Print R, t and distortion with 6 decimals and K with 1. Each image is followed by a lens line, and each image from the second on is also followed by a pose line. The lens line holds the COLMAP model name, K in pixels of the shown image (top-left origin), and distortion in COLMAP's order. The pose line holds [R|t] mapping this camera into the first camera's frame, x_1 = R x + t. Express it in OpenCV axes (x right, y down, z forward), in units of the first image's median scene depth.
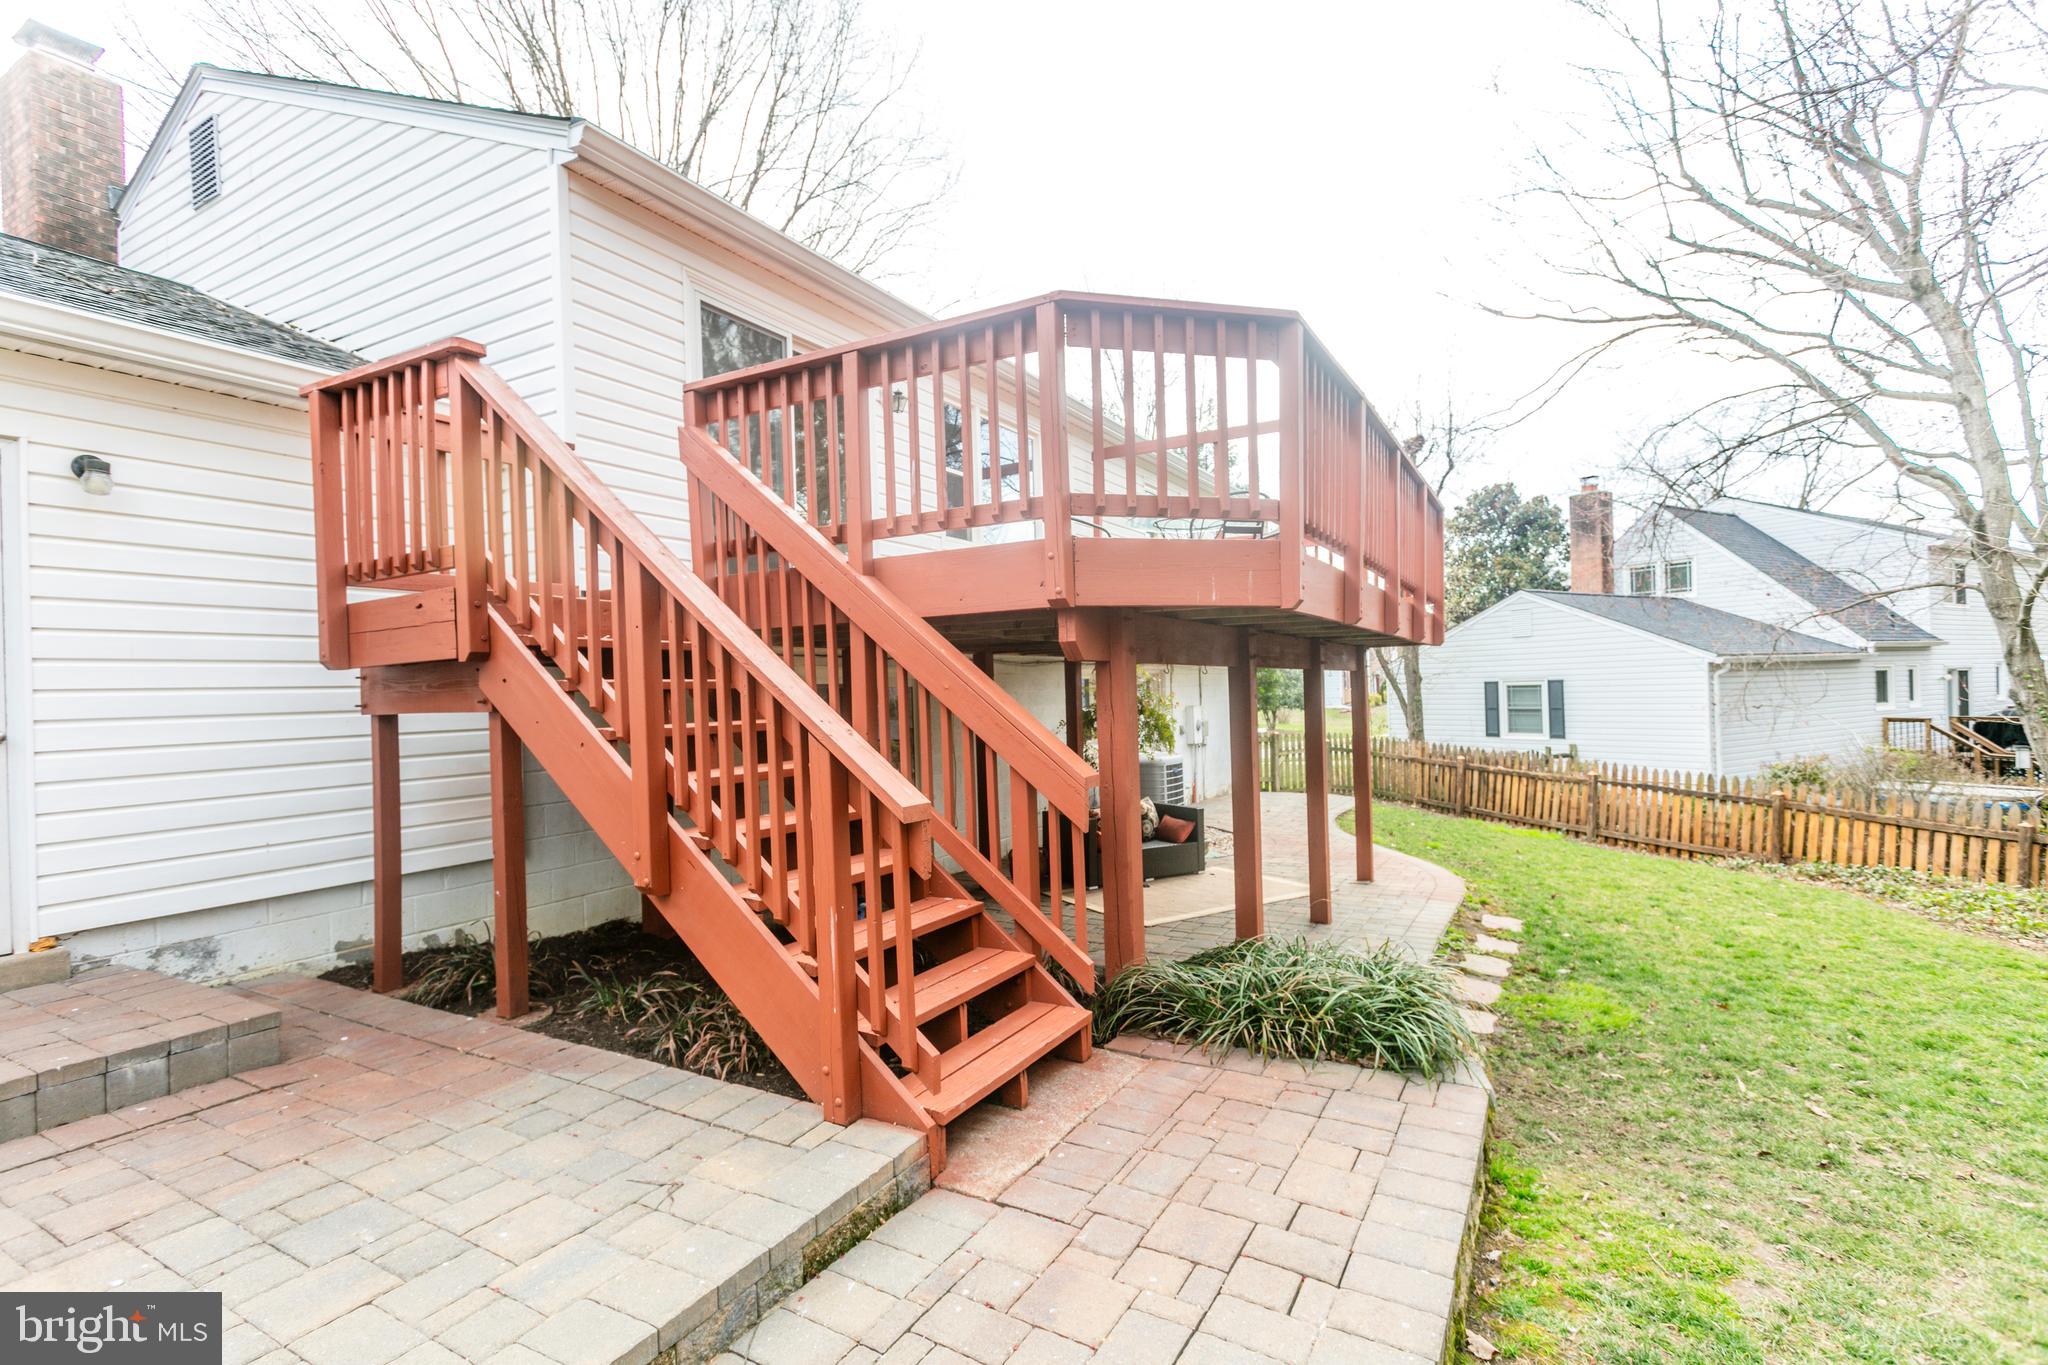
lens RADIAL K [[1012.7, 0, 1009.8], [0, 1012.7, 691.5], [0, 0, 1]] dist [-0.054434, 0.022219]
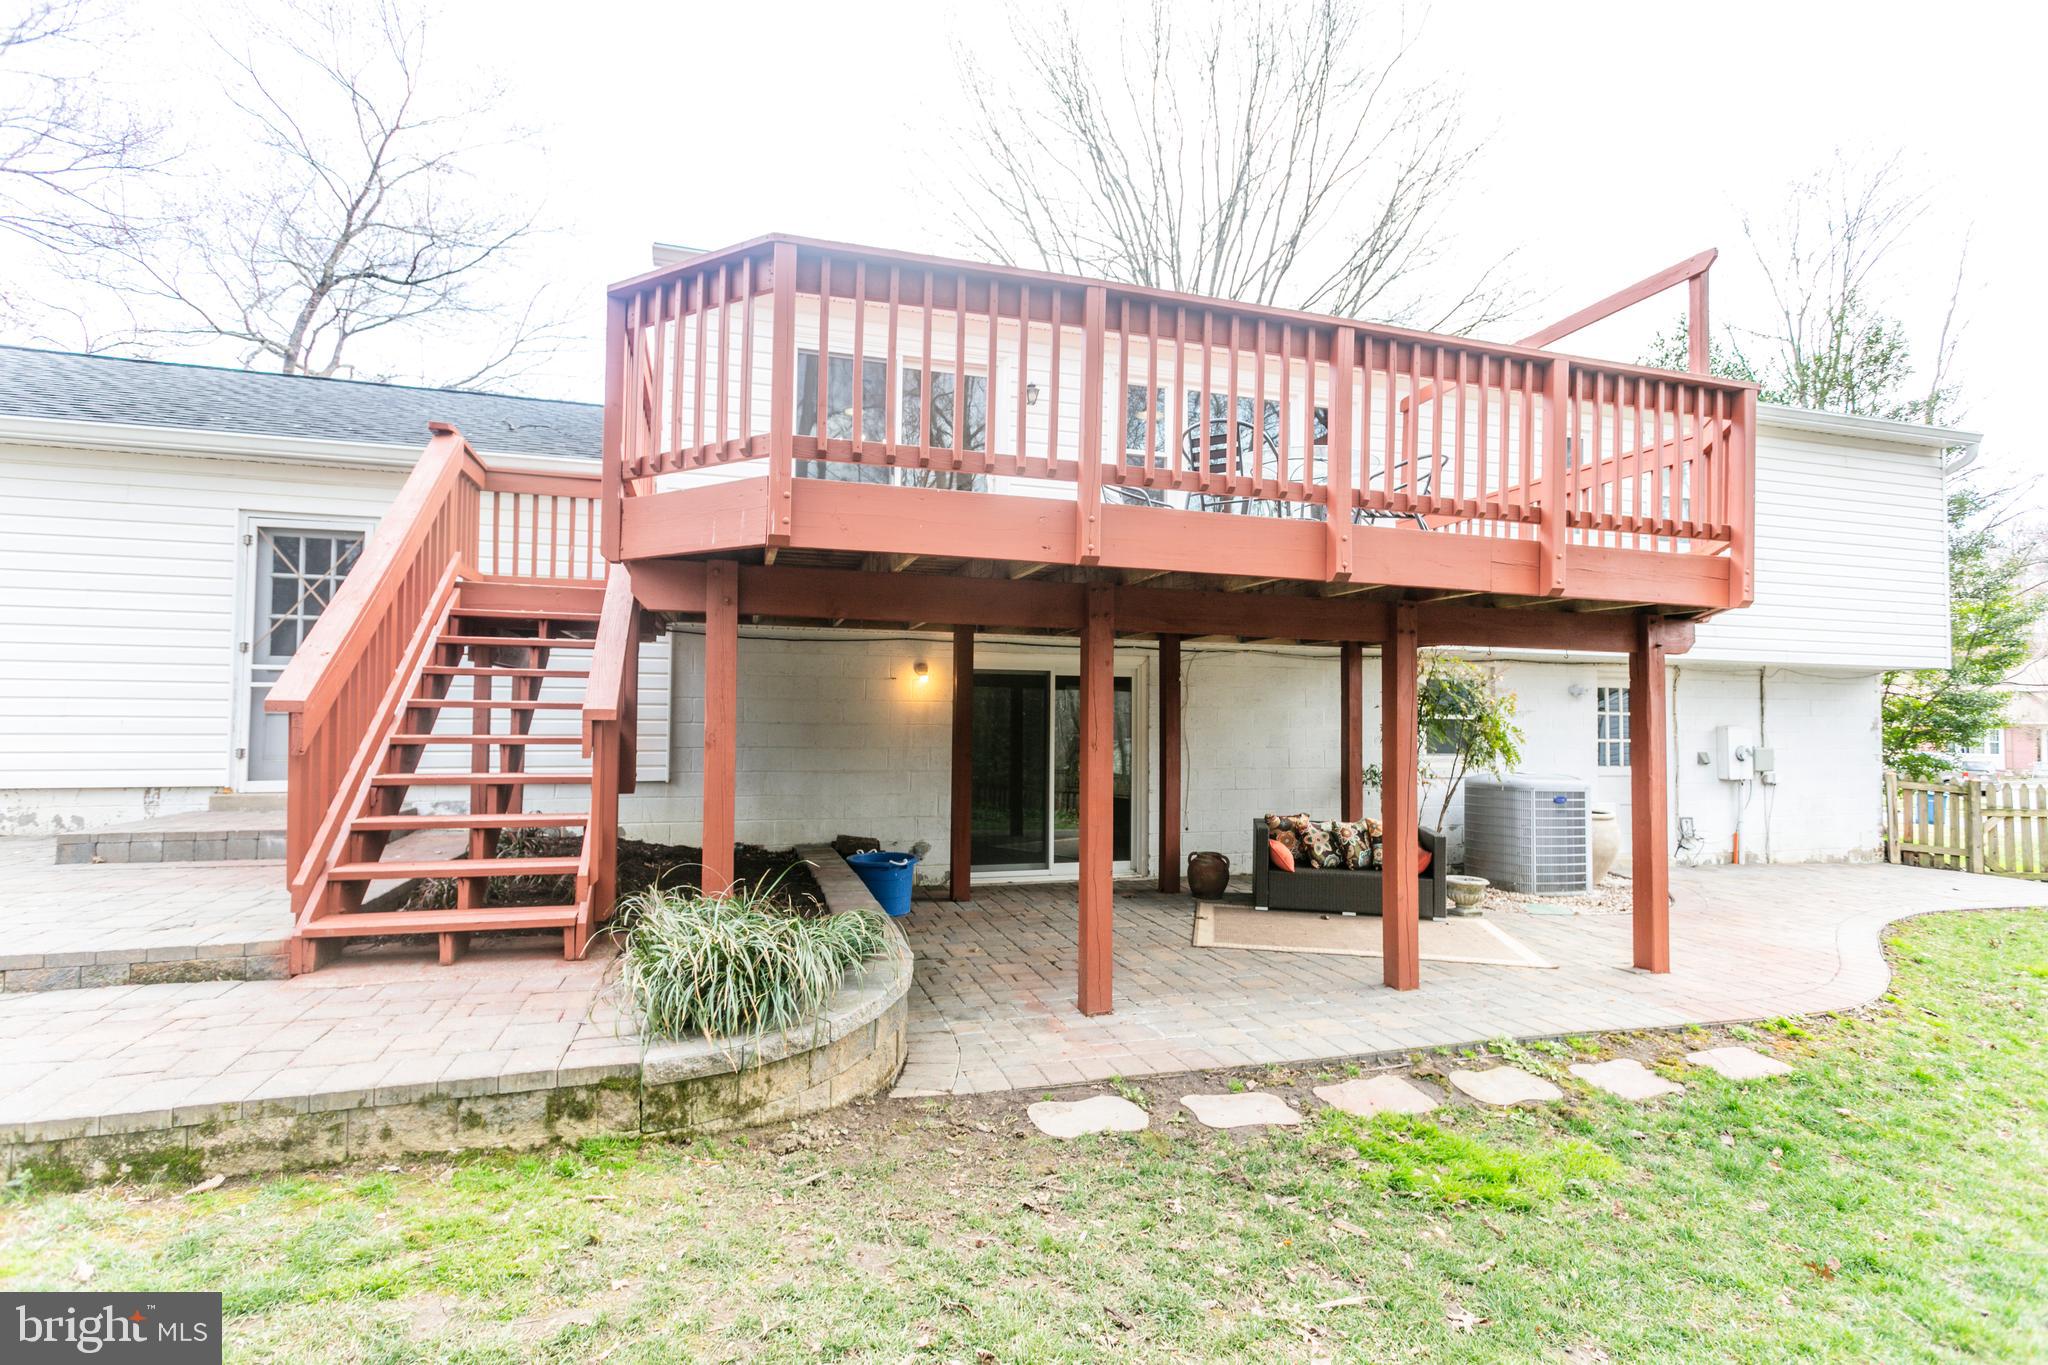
lens RADIAL K [[1012.7, 0, 1009.8], [0, 1012.7, 691.5], [0, 0, 1]] dist [-0.054434, 0.022219]
pose [[0.710722, 0.007721, -0.703431, 0.704340], [-0.033812, 0.999159, -0.023195, 0.052538], [0.702660, 0.040270, 0.710385, 0.337392]]
